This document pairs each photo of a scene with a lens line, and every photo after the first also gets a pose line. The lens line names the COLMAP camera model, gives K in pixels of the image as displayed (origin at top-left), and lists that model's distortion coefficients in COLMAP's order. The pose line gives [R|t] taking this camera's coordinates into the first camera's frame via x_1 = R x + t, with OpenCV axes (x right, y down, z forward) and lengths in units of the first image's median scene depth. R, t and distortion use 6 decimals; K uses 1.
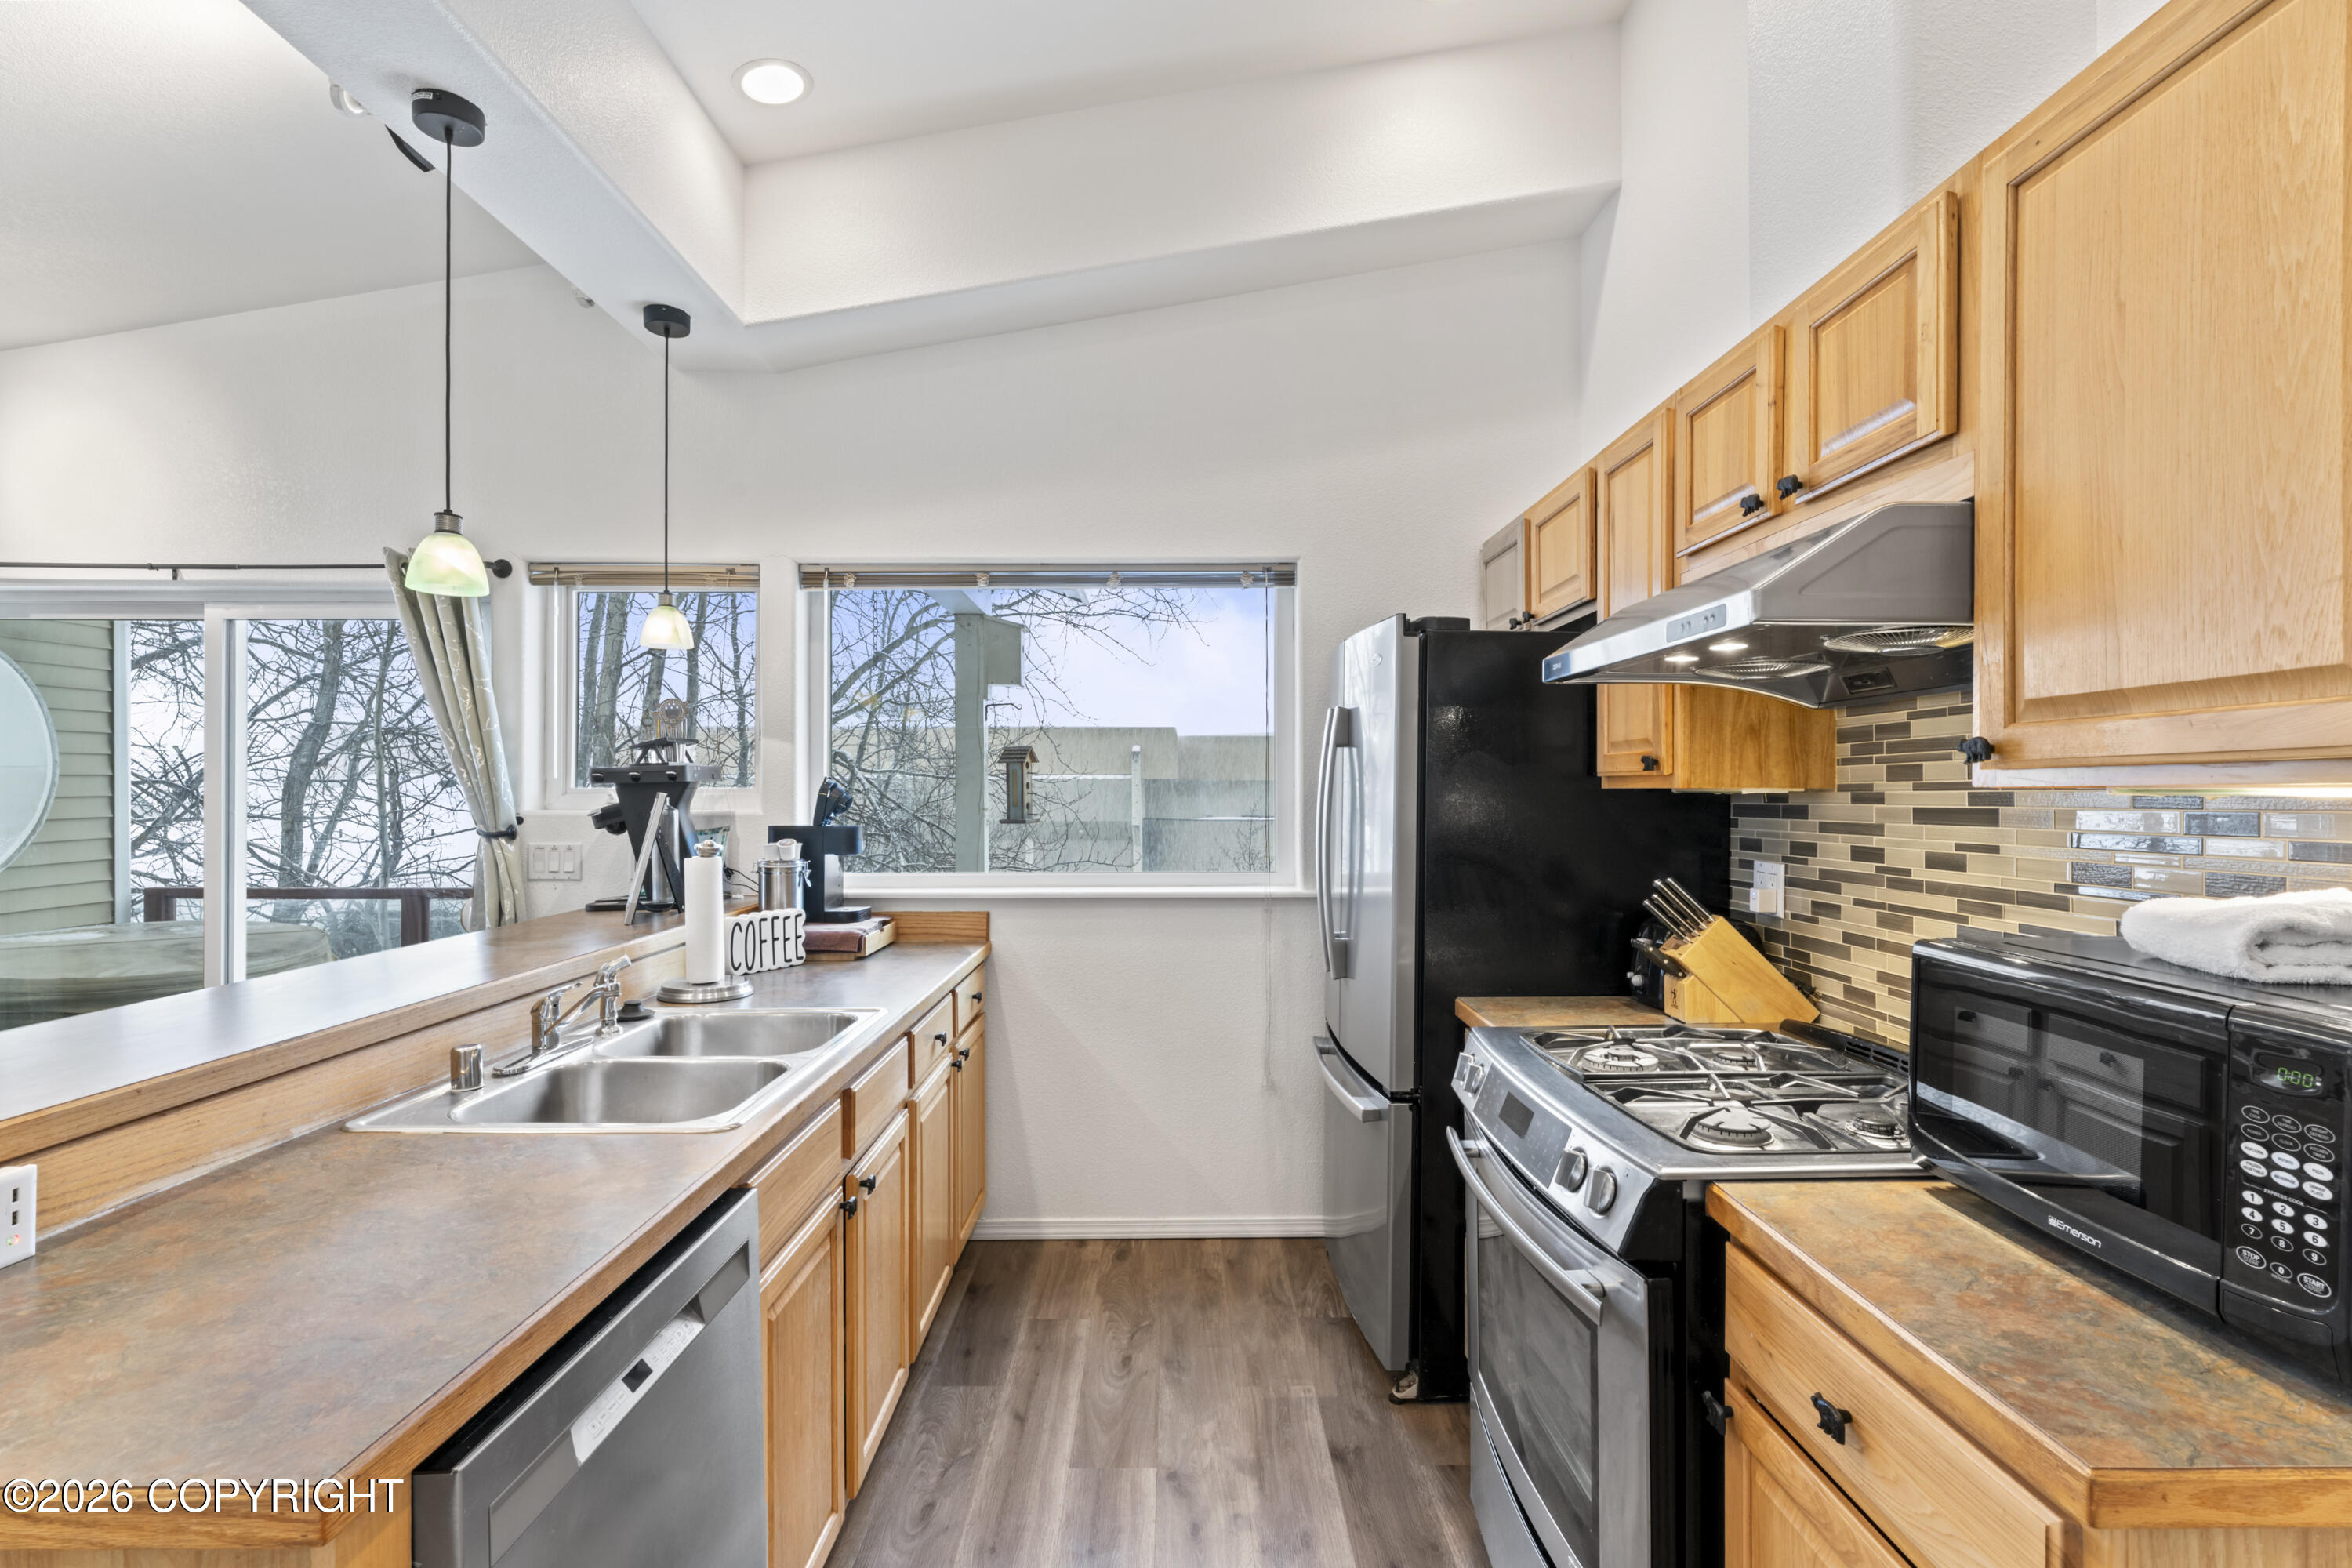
lens RADIAL K [[1096.8, 0, 1171.7], [0, 1096.8, 788.8], [0, 0, 1]] dist [-0.002005, 0.001220]
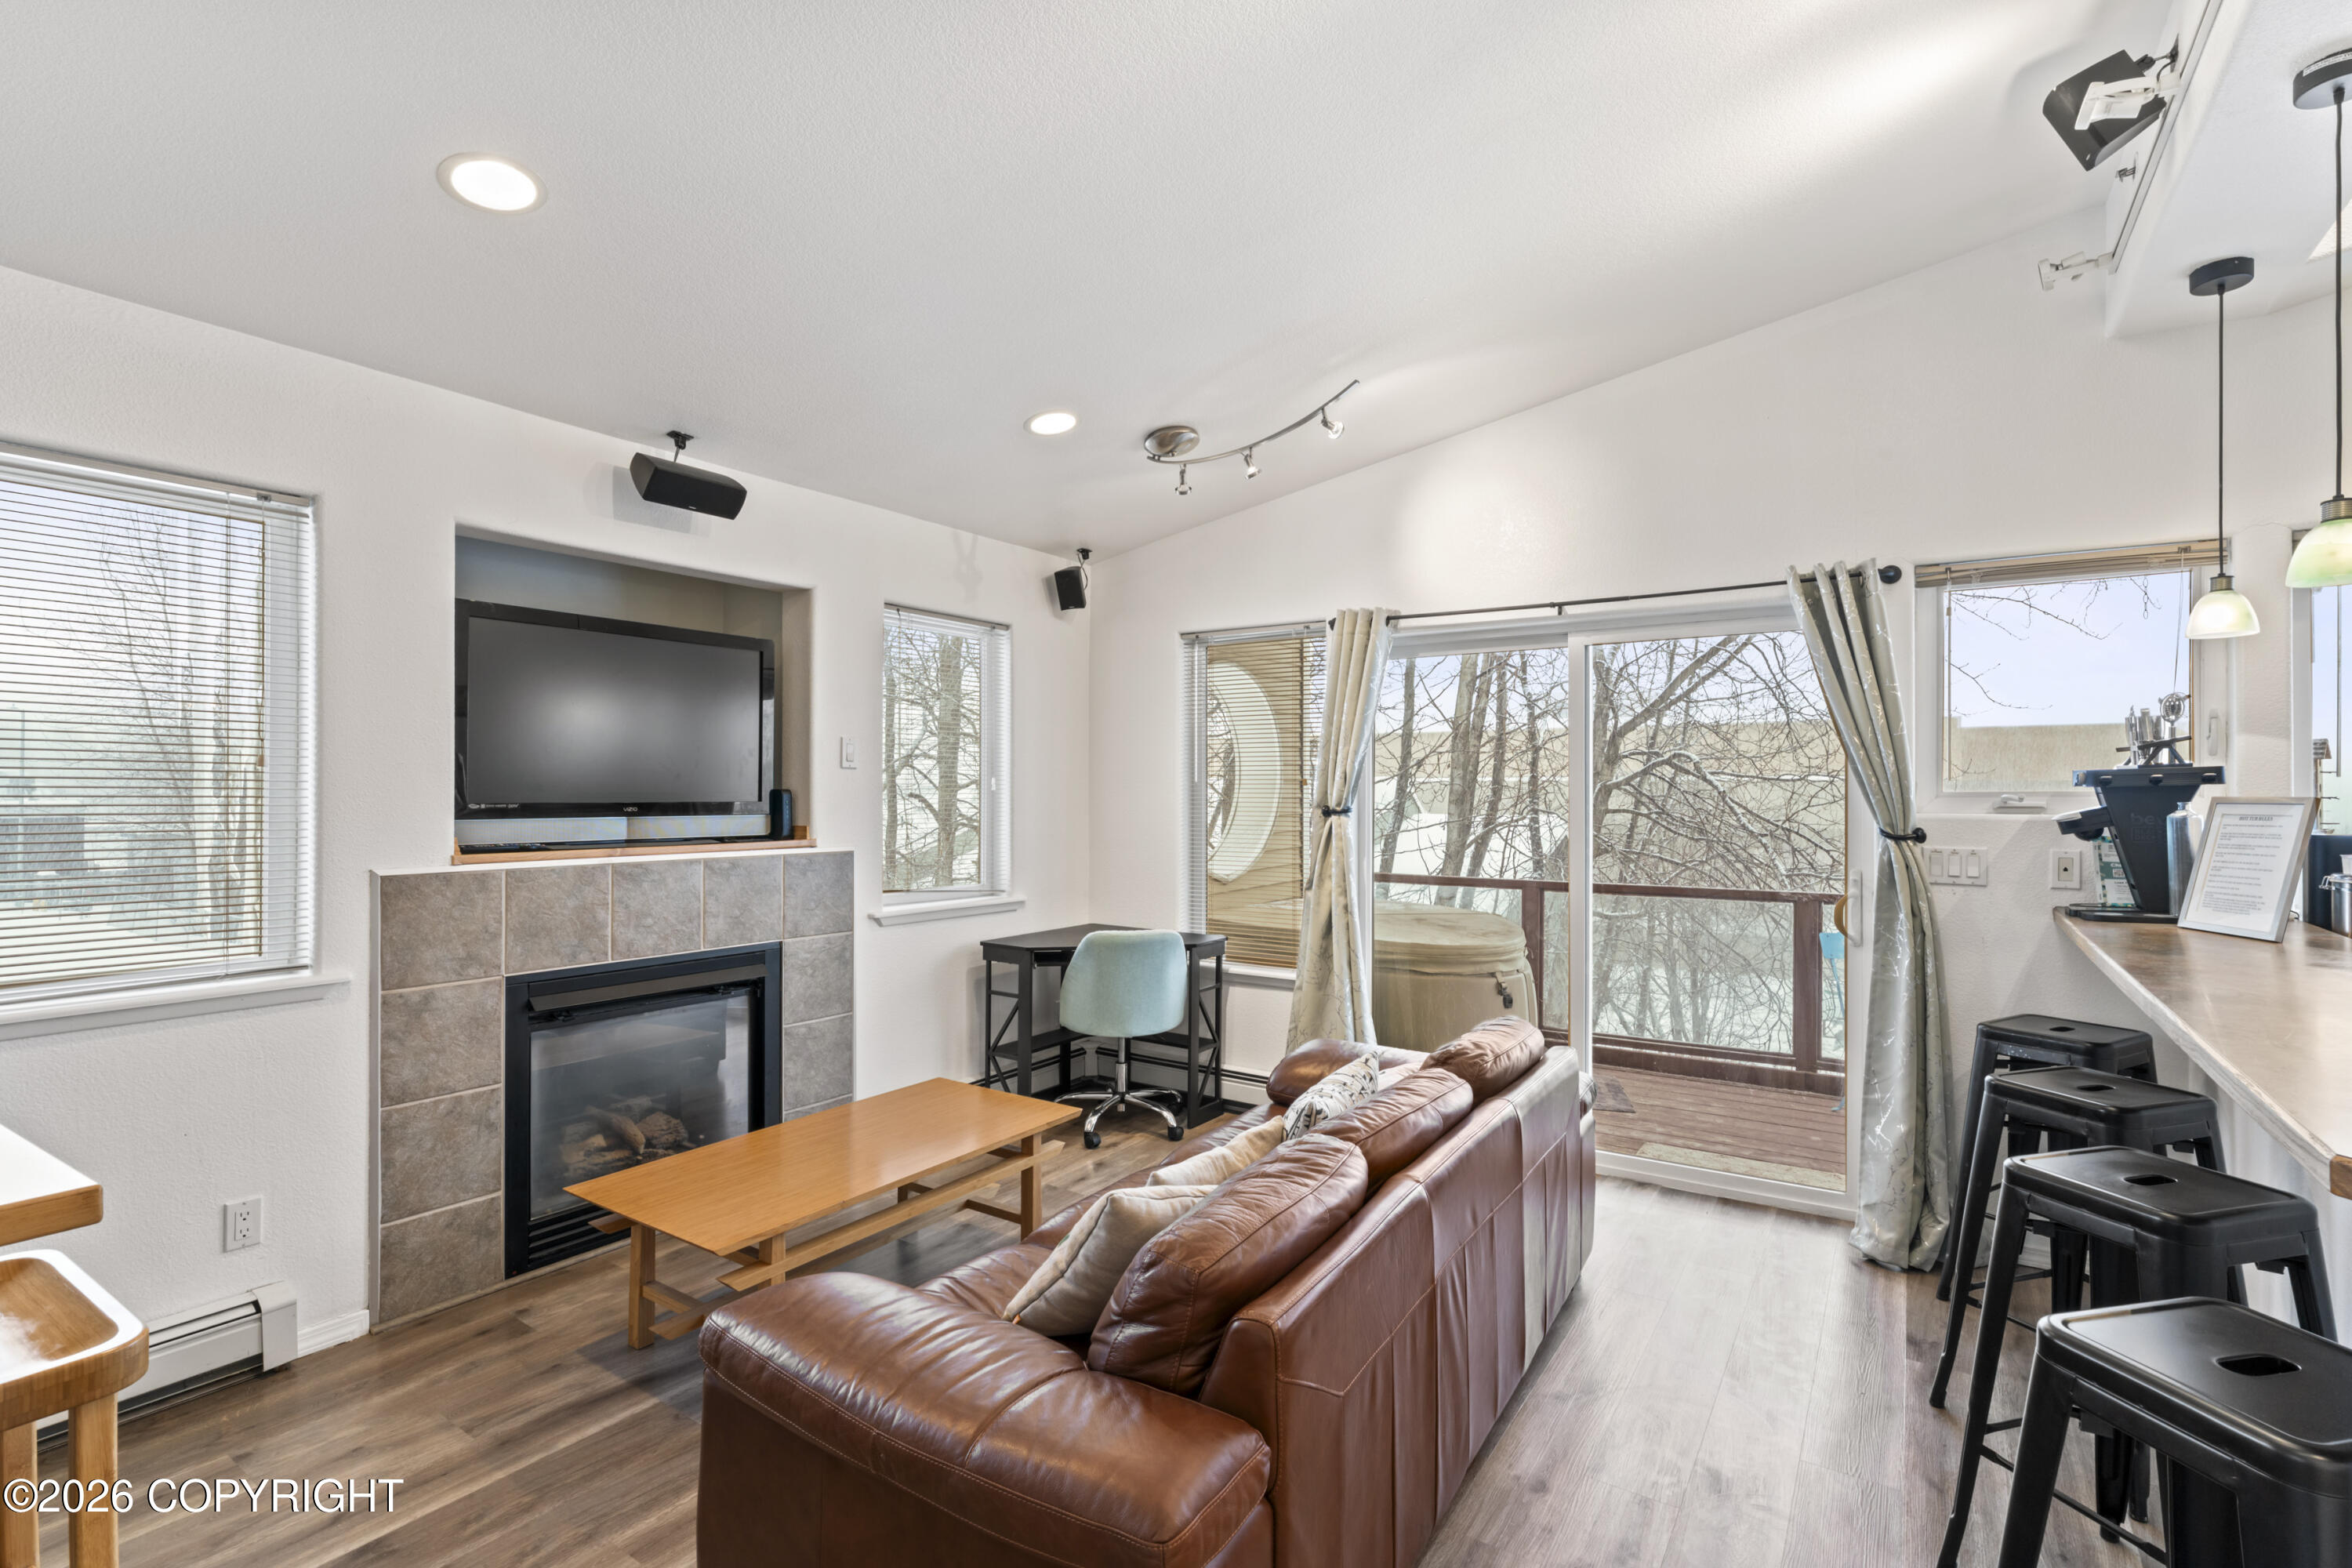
lens RADIAL K [[1096.8, 0, 1181.6], [0, 1096.8, 793.5], [0, 0, 1]] dist [-0.002005, 0.001220]
pose [[0.829700, 0.000884, -0.558208, -0.791555], [-0.000160, 0.999999, 0.001344, -0.000068], [0.558209, -0.001026, 0.829700, -0.274920]]
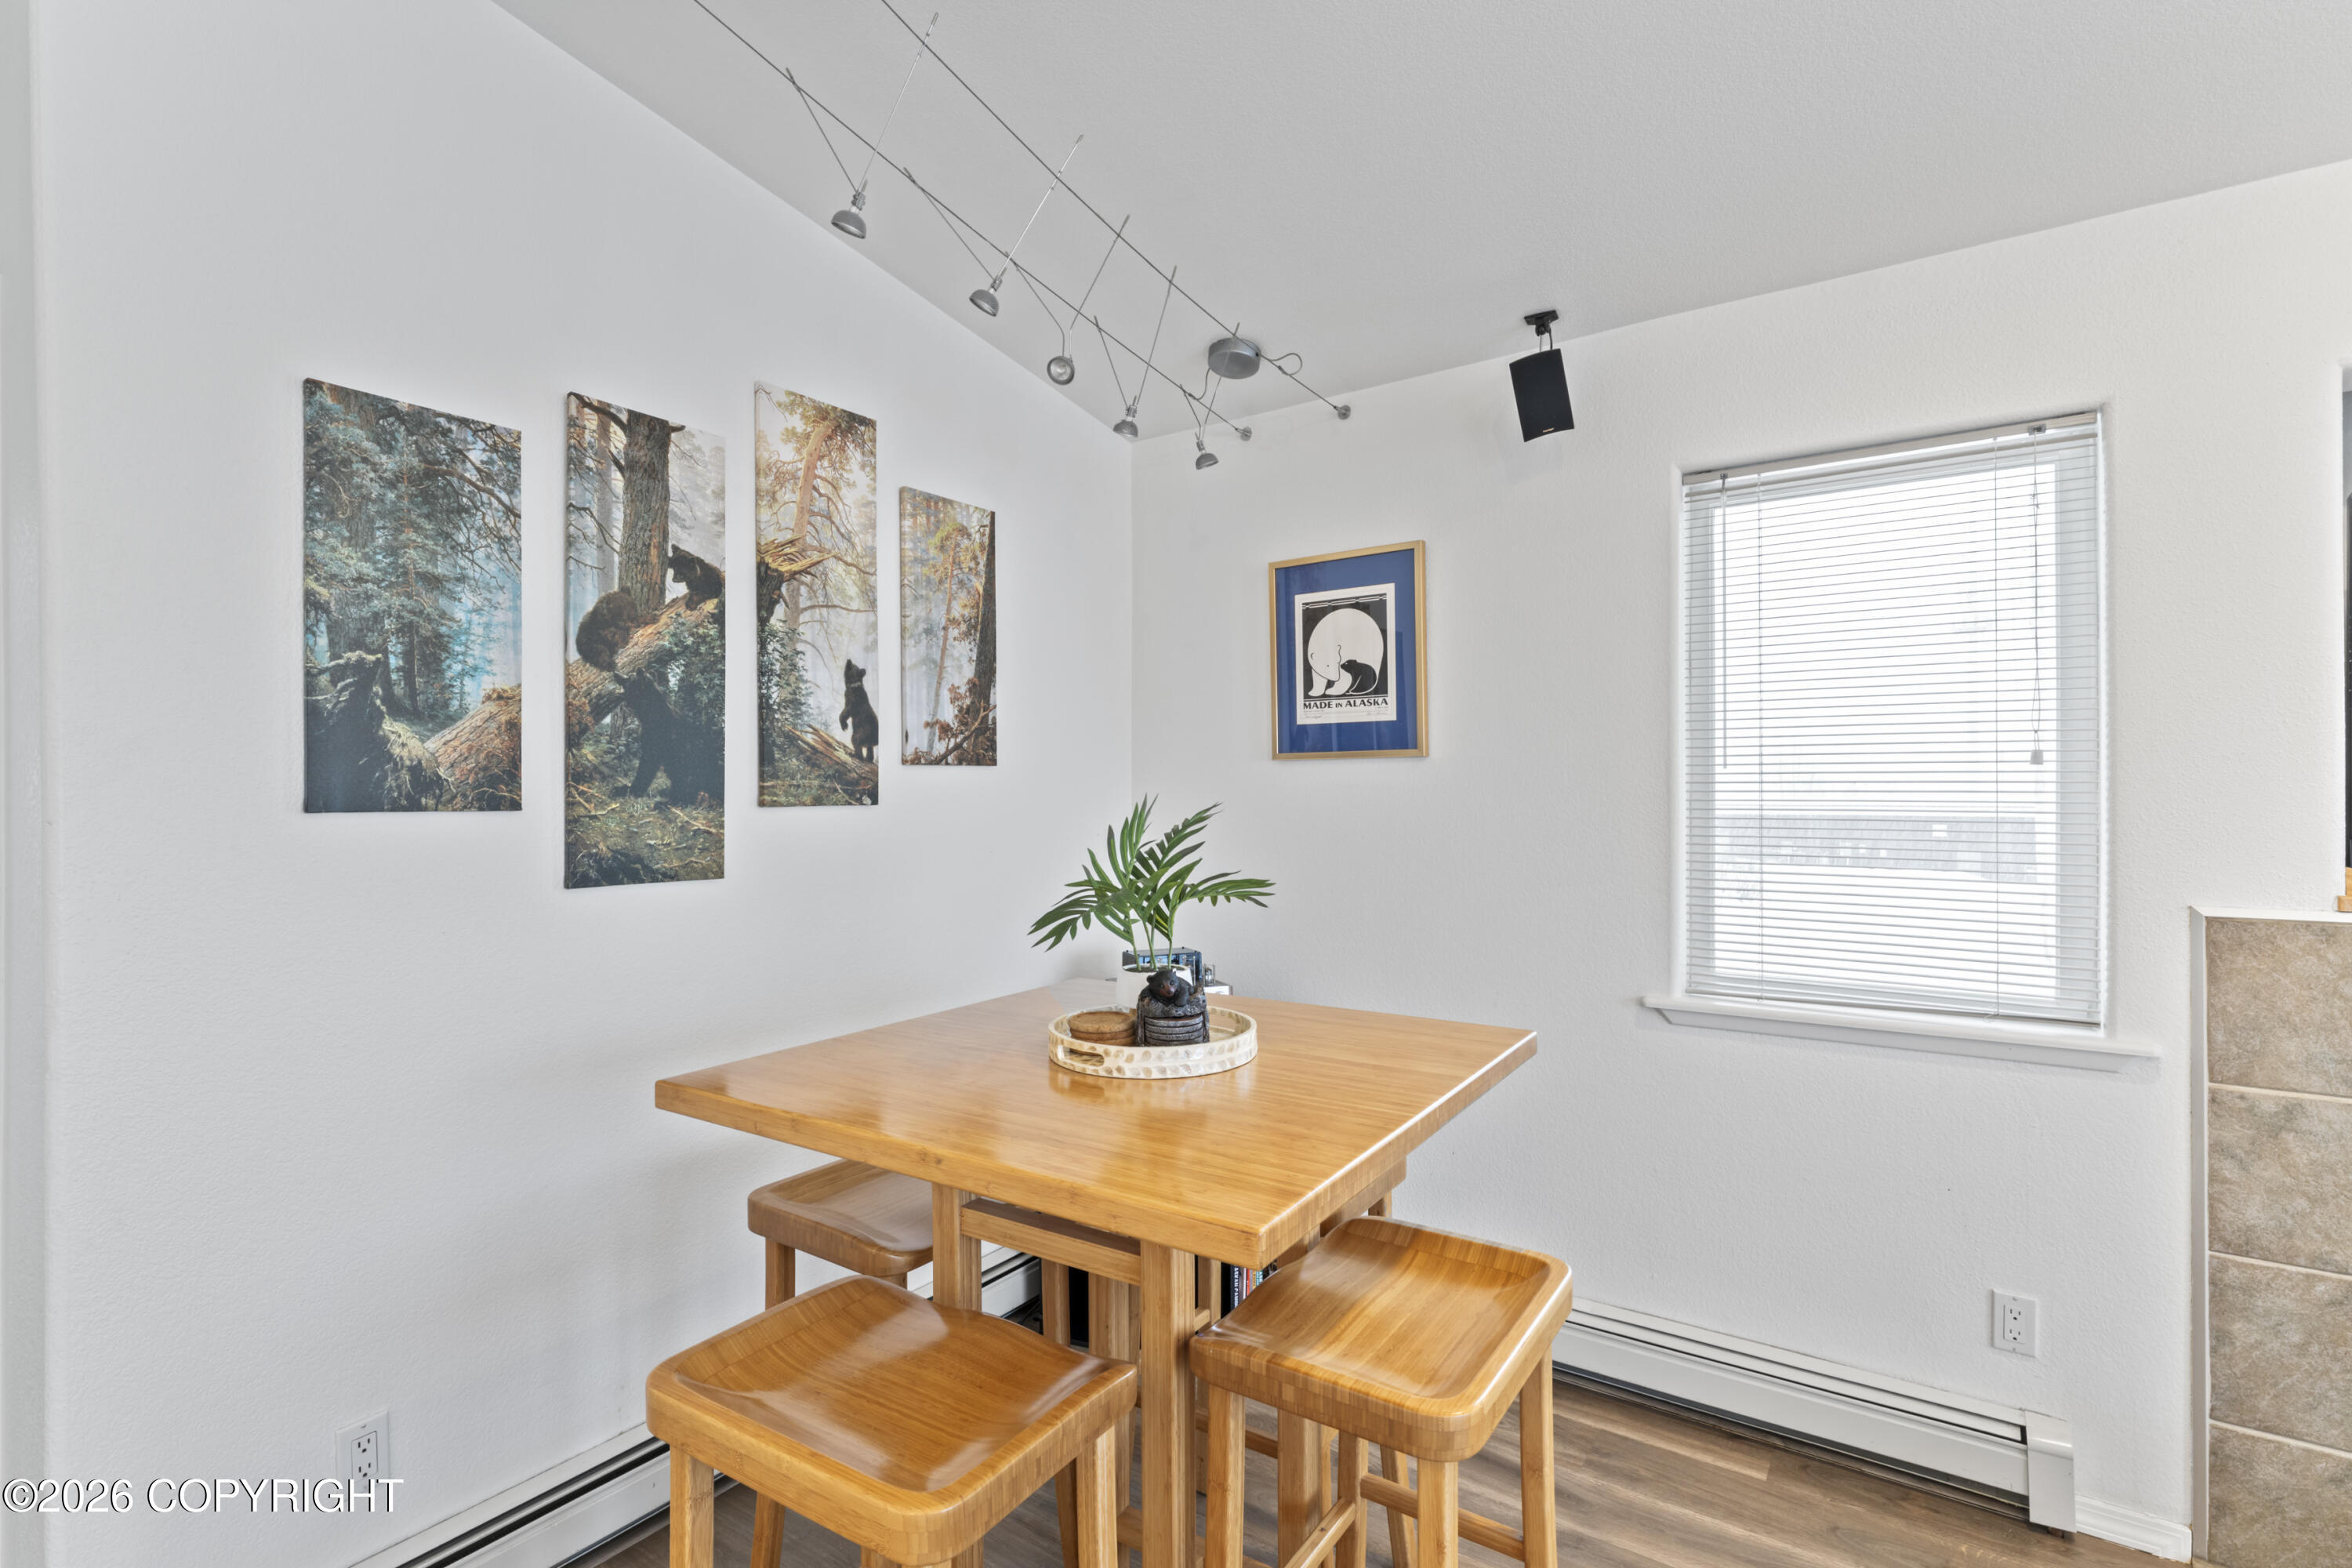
lens RADIAL K [[1096.8, 0, 1166.6], [0, 1096.8, 792.4], [0, 0, 1]] dist [-0.002005, 0.001220]
pose [[-0.578202, -0.001122, -0.815893, -1.033231], [0.003073, 0.999989, -0.003553, -0.001899], [0.815888, -0.004561, -0.578192, 0.045933]]
